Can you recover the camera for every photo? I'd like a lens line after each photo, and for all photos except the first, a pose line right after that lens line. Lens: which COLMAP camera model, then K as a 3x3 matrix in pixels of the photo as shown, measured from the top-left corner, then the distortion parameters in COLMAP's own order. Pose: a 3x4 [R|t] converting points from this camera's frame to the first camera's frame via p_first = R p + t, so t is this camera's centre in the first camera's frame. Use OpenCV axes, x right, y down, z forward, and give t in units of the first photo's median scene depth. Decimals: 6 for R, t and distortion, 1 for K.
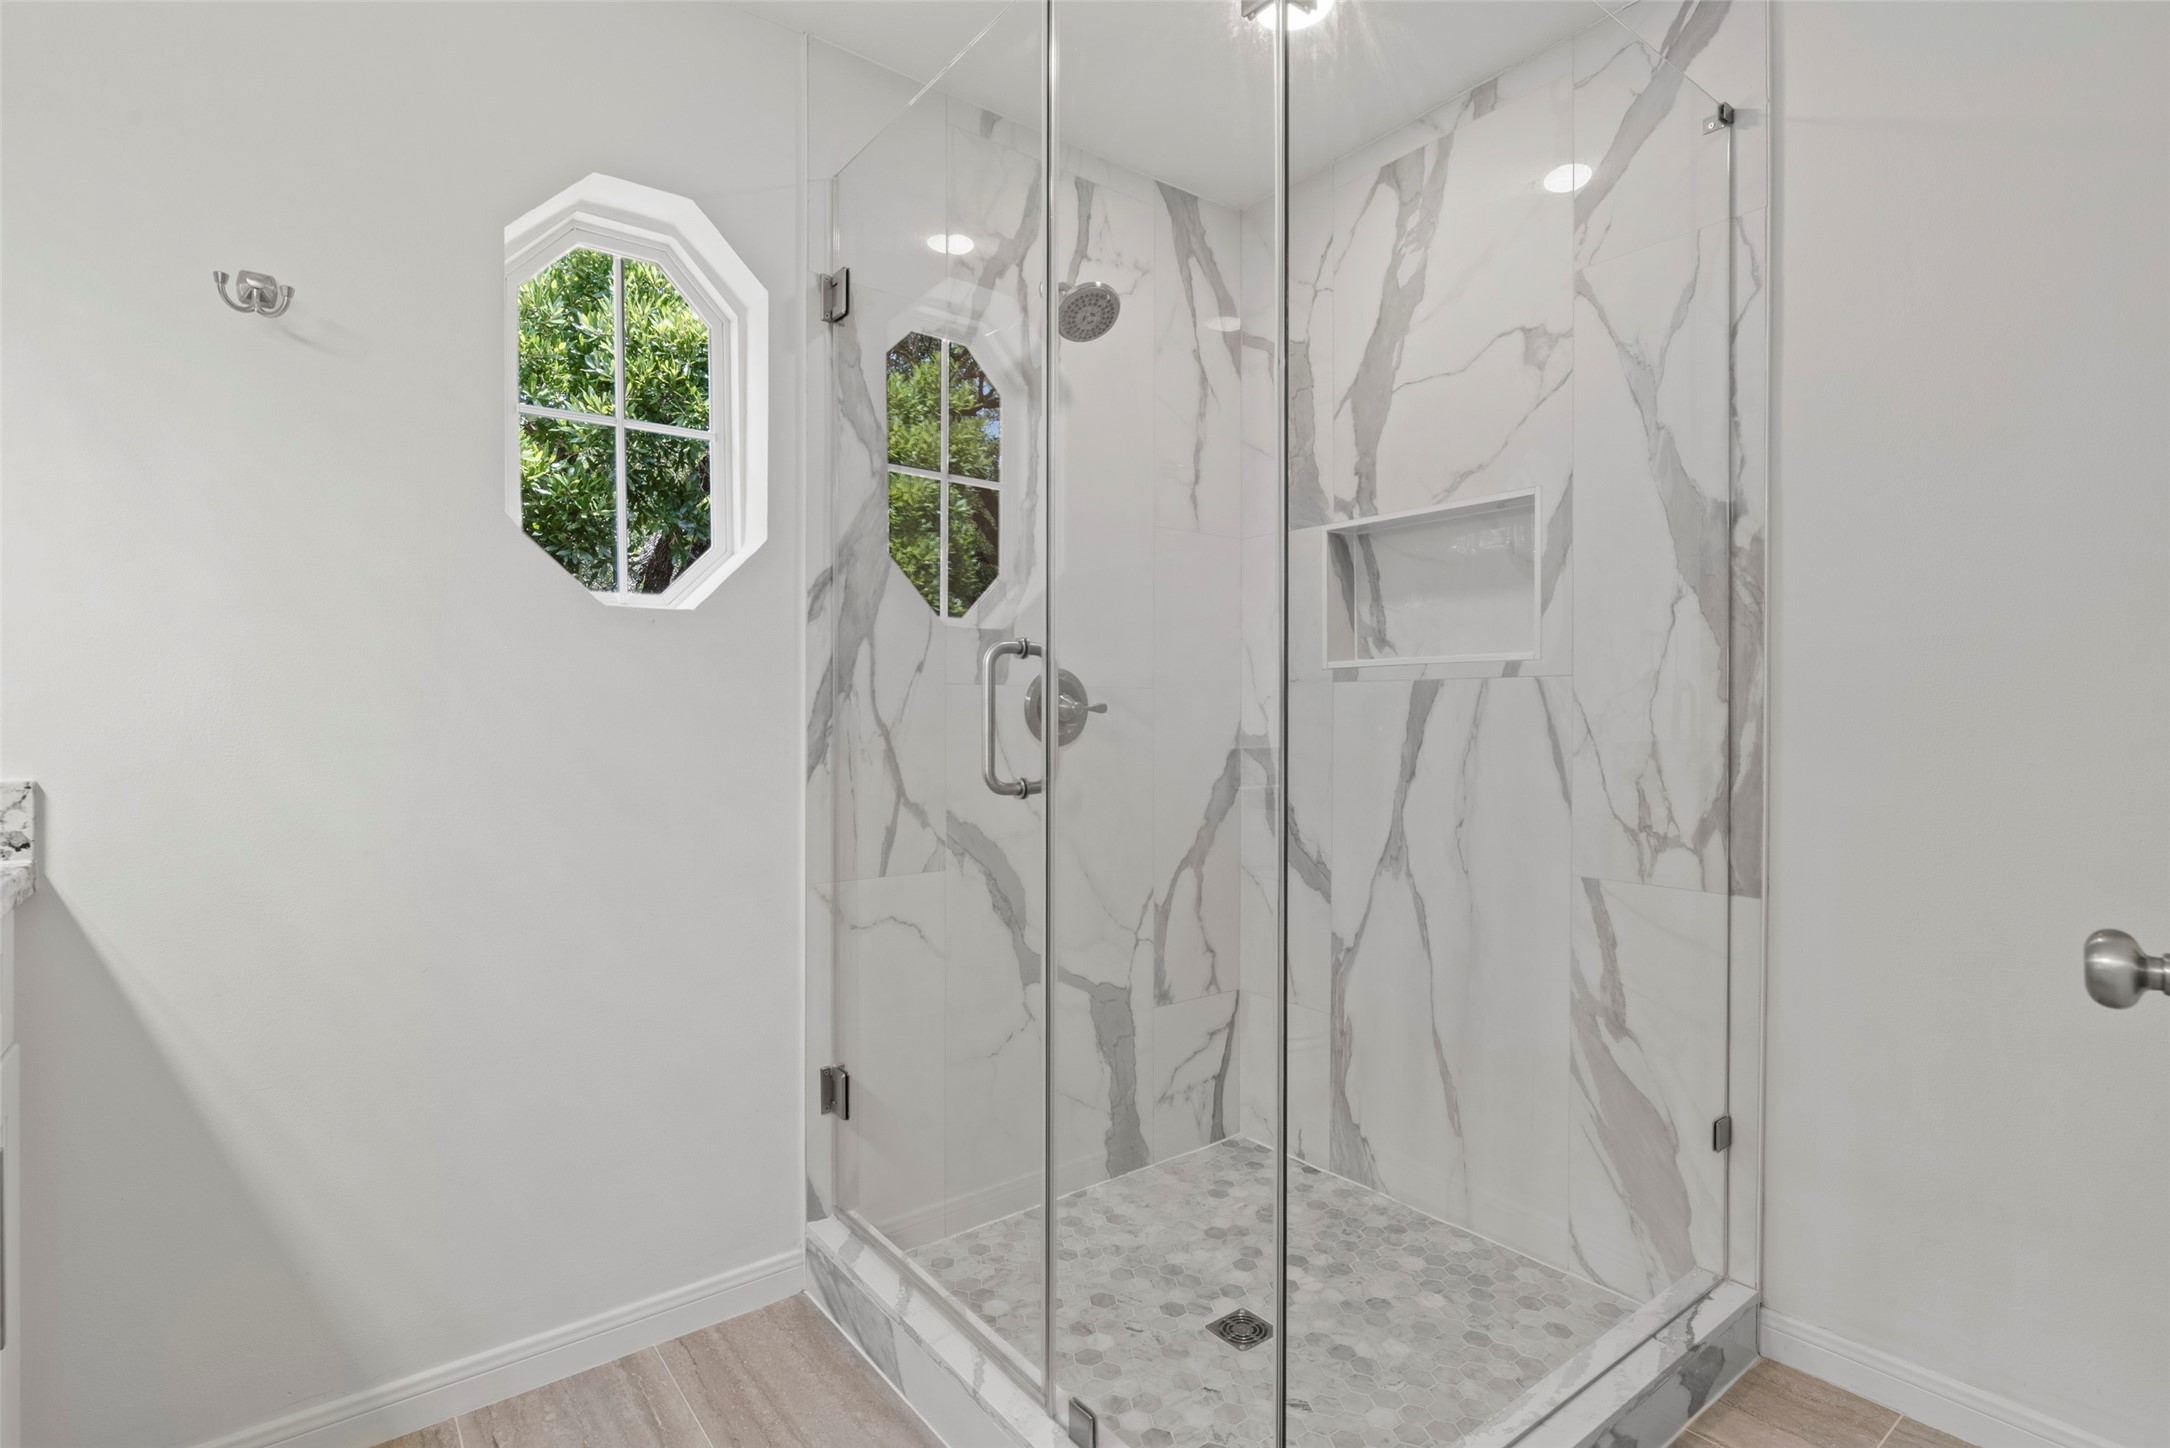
lens RADIAL K [[1014.7, 0, 1079.7], [0, 1014.7, 720.6], [0, 0, 1]] dist [-0.010447, -0.000123]
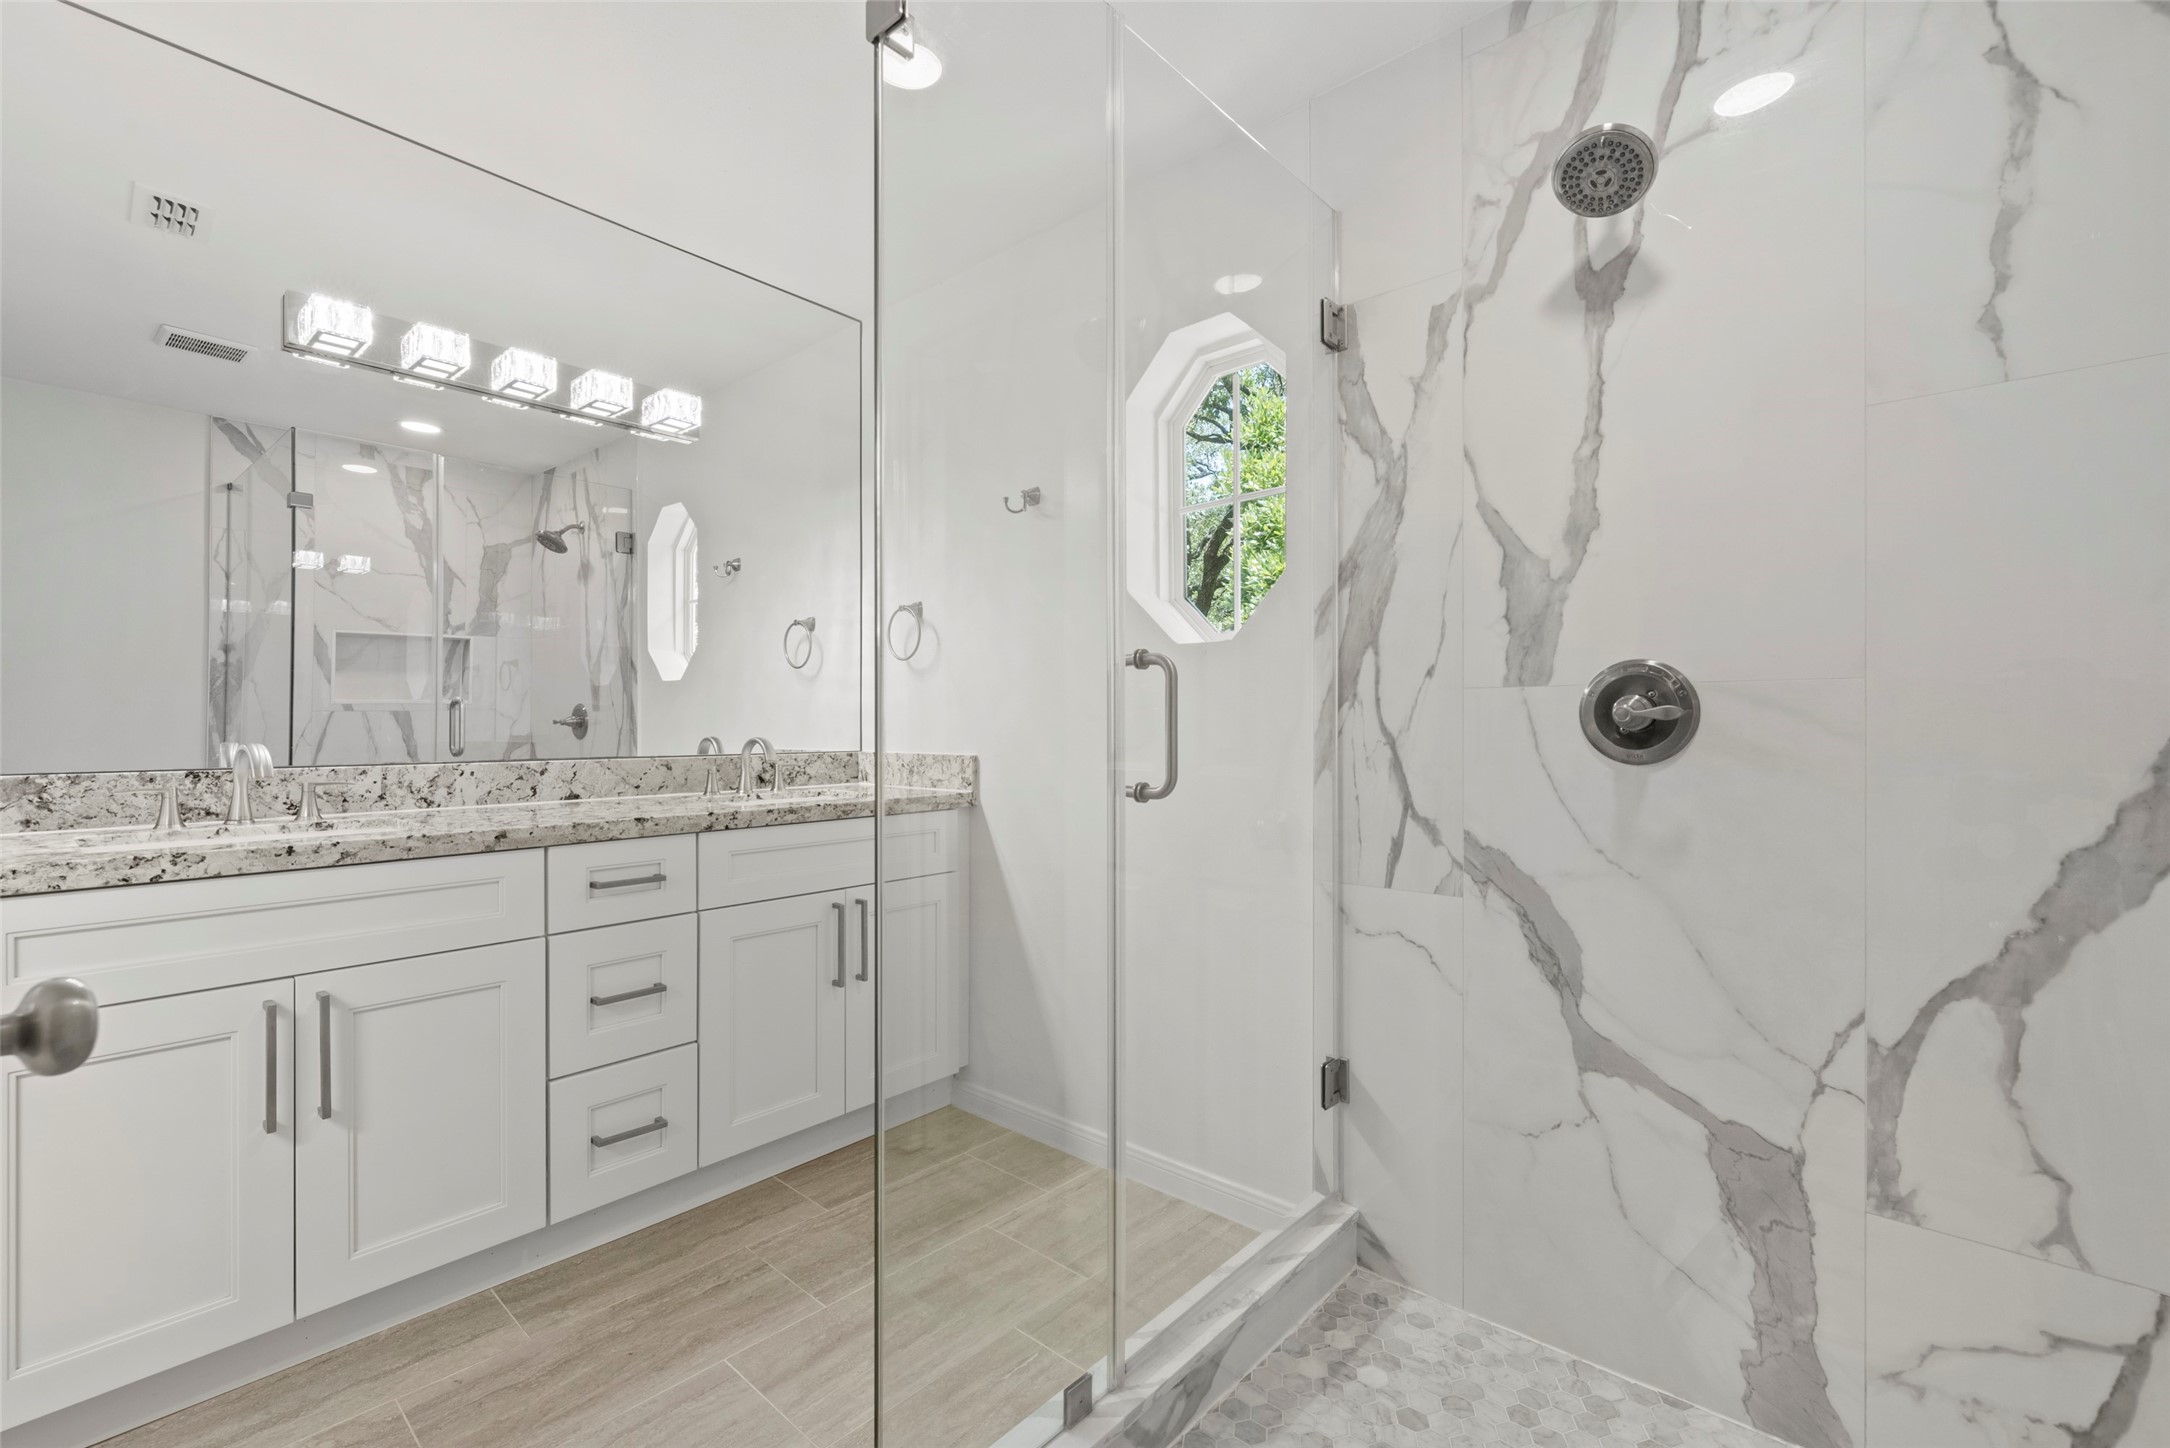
lens RADIAL K [[944.4, 0, 1098.8], [0, 944.4, 720.0], [0, 0, 1]] dist [-0.001873, 0.001325]
pose [[0.200554, -0.002436, -0.979680, 0.592787], [0.000185, 0.999997, -0.002448, -0.005905], [0.979683, 0.000310, 0.200554, 0.499284]]
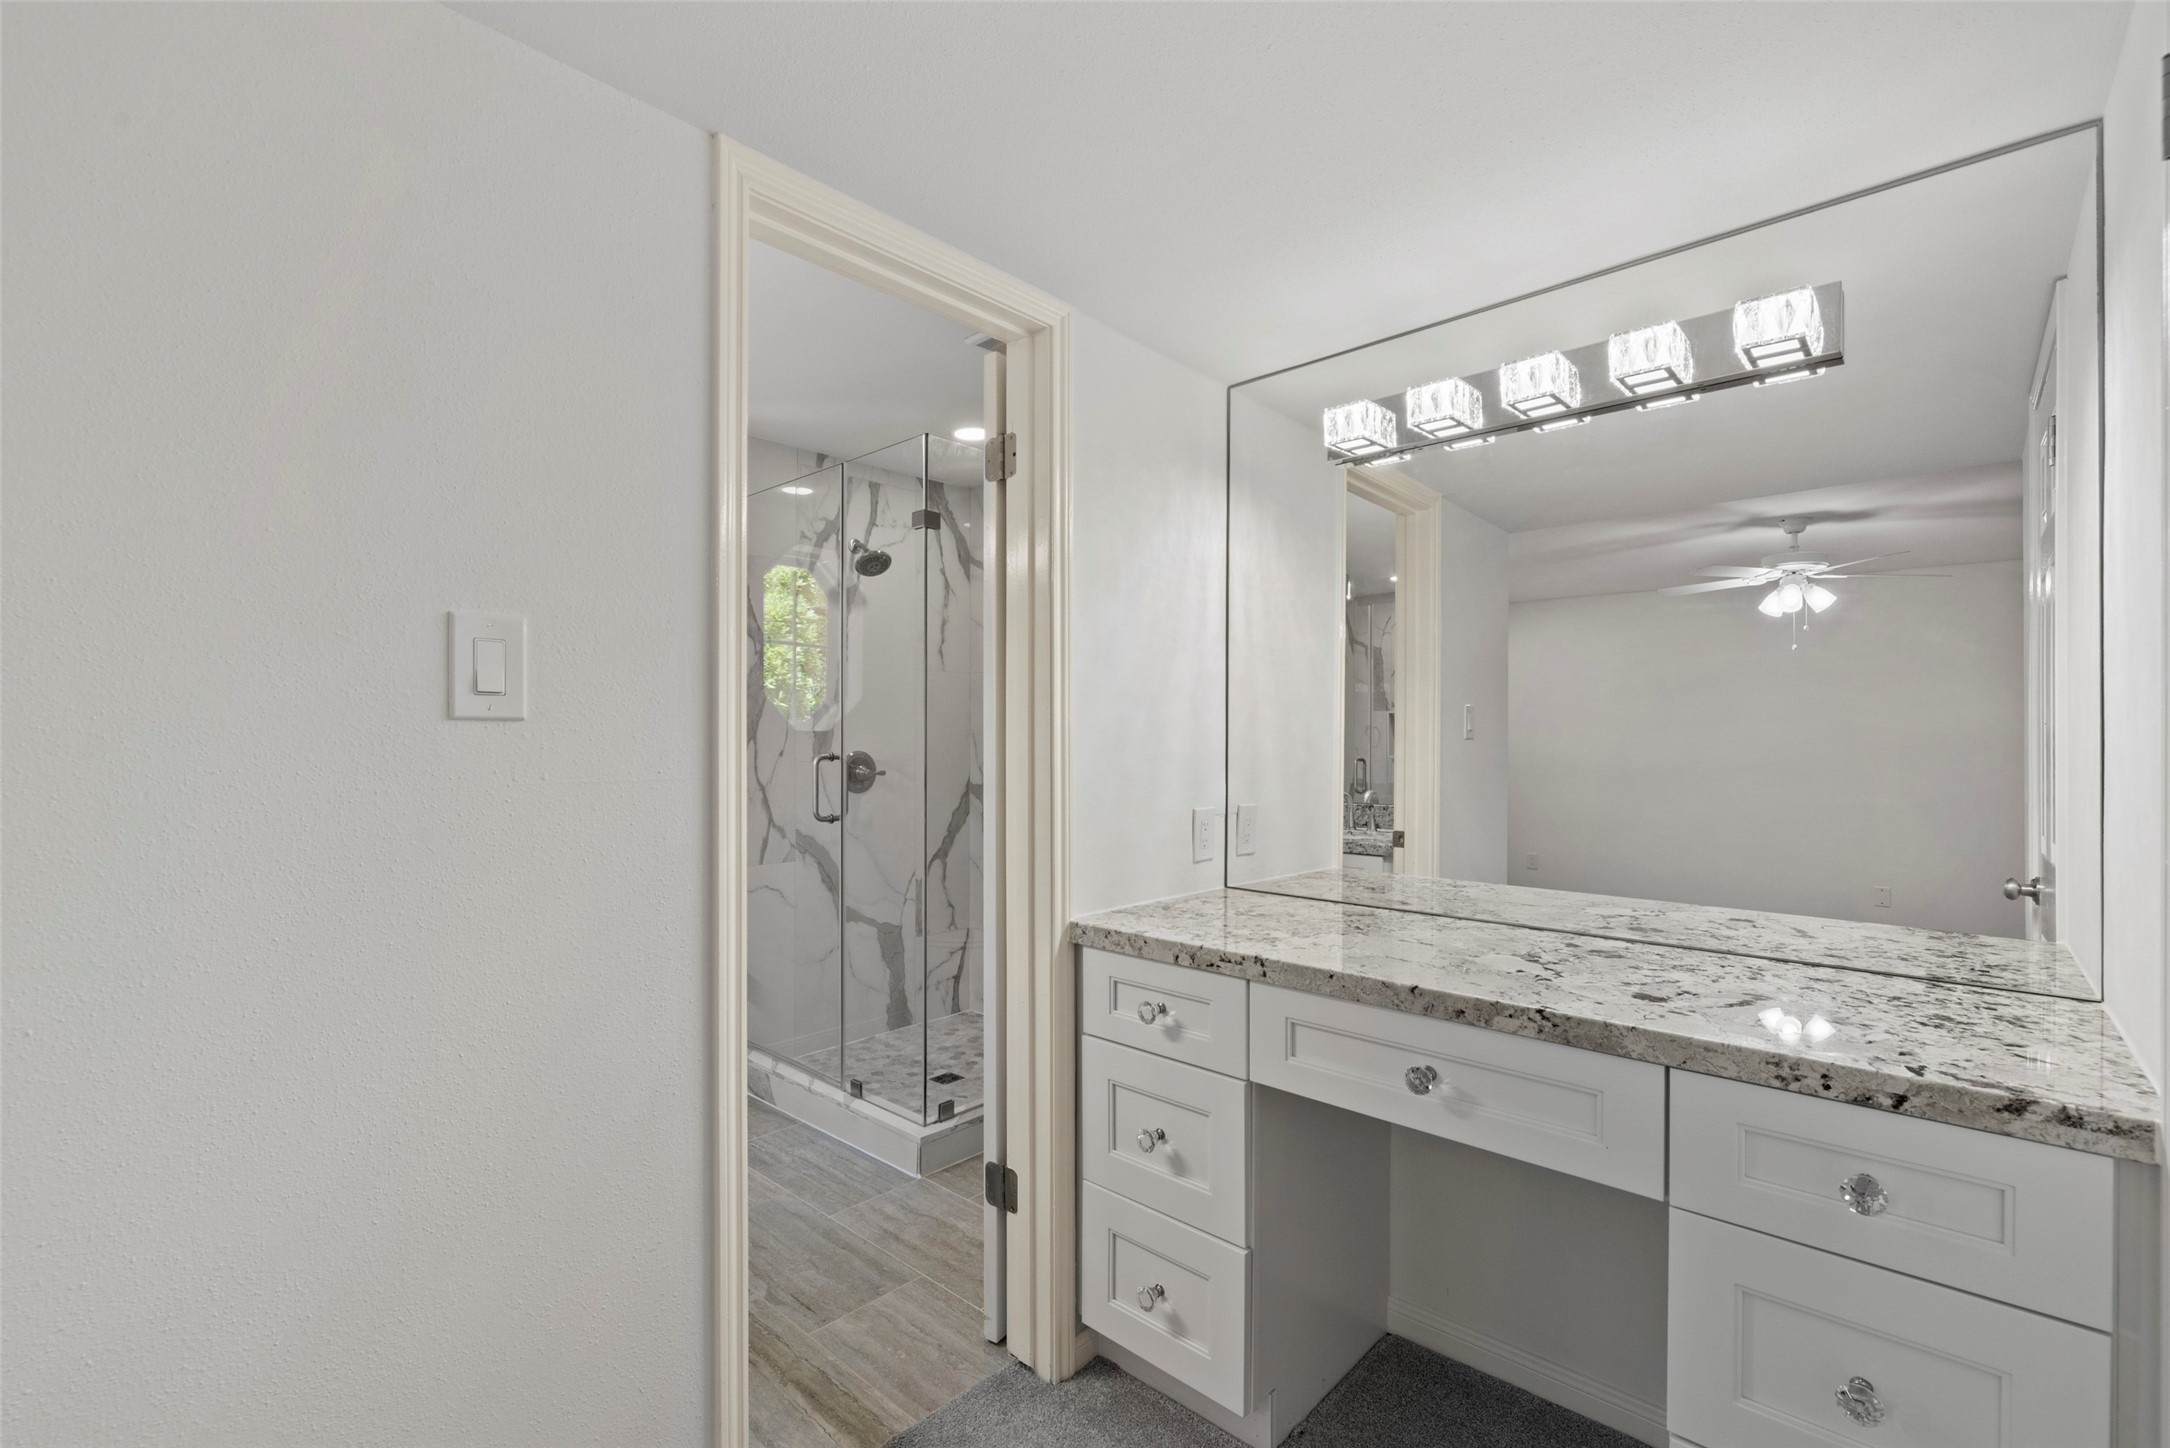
lens RADIAL K [[944.4, 0, 1114.2], [0, 944.4, 743.8], [0, 0, 1]] dist [-0.001873, 0.001325]
pose [[0.980732, 0.000315, 0.195357, 0.101314], [-0.000397, 1.000000, 0.000379, -0.067747], [-0.195357, -0.000450, 0.980732, -0.798408]]
